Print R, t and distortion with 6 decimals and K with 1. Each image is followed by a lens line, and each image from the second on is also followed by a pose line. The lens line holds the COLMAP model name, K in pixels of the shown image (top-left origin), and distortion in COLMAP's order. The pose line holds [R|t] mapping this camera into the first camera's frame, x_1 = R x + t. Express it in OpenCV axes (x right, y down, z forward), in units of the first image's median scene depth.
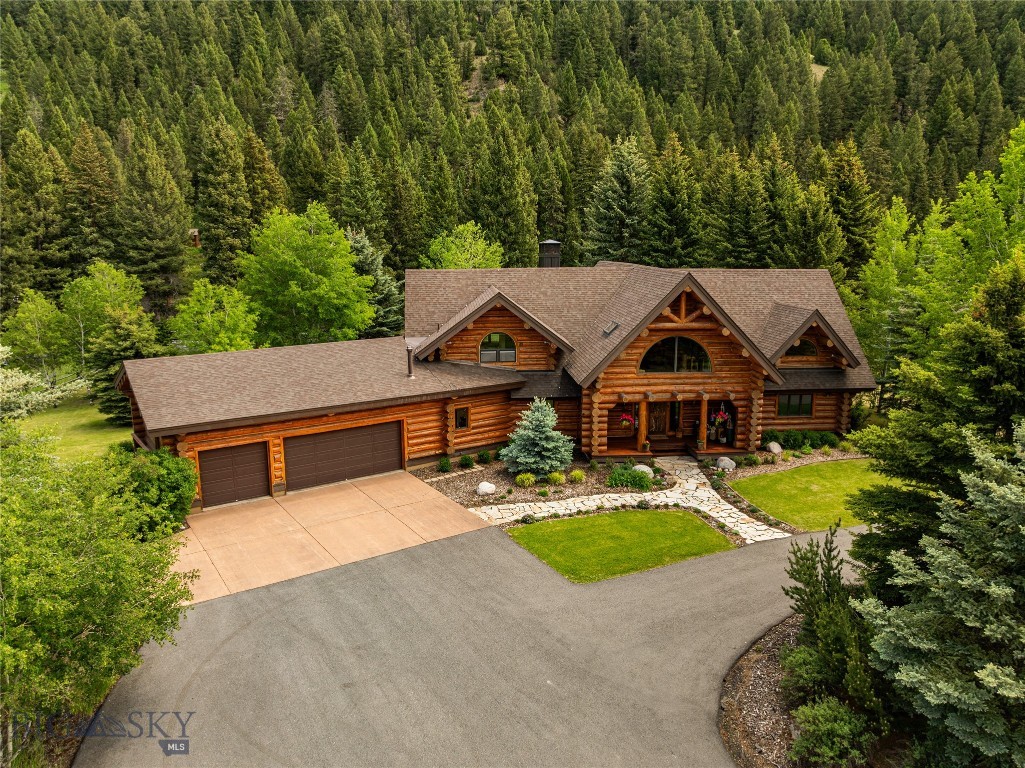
lens RADIAL K [[713.8, 0, 518.5], [0, 713.8, 384.2], [0, 0, 1]] dist [-0.035026, -0.002354]
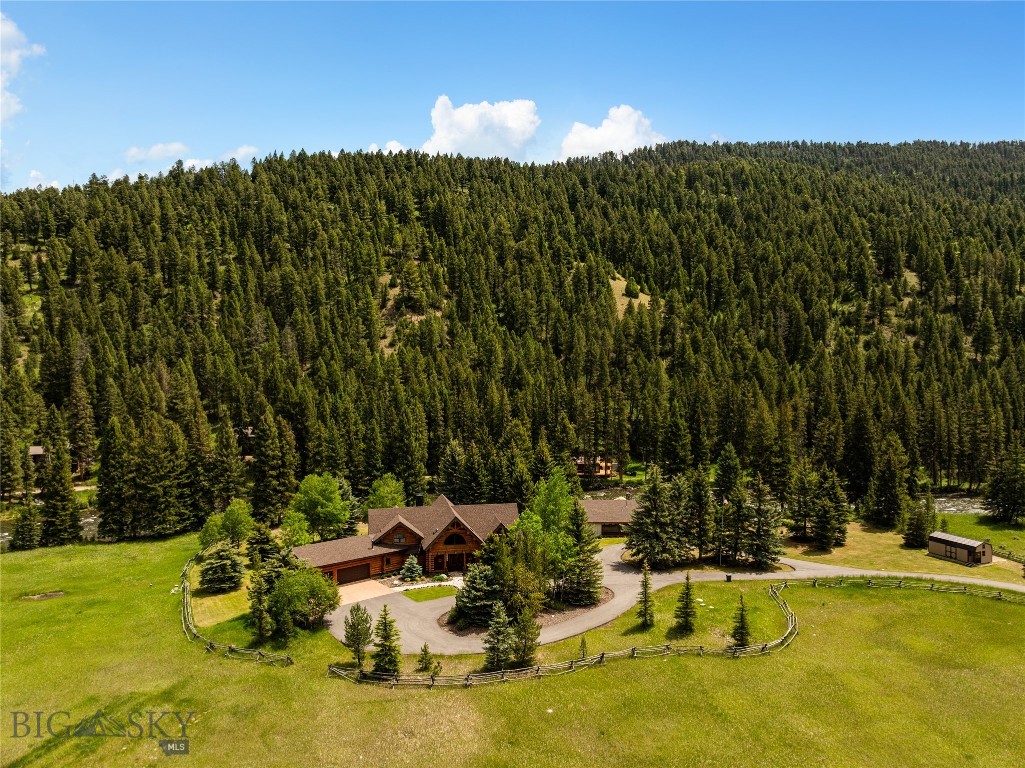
lens RADIAL K [[713.8, 0, 518.5], [0, 713.8, 384.2], [0, 0, 1]] dist [-0.035026, -0.002354]
pose [[0.992470, -0.002950, 0.122451, 0.108238], [0.023581, 0.985611, -0.167378, -0.180989], [-0.120196, 0.169005, 0.978259, -2.240133]]
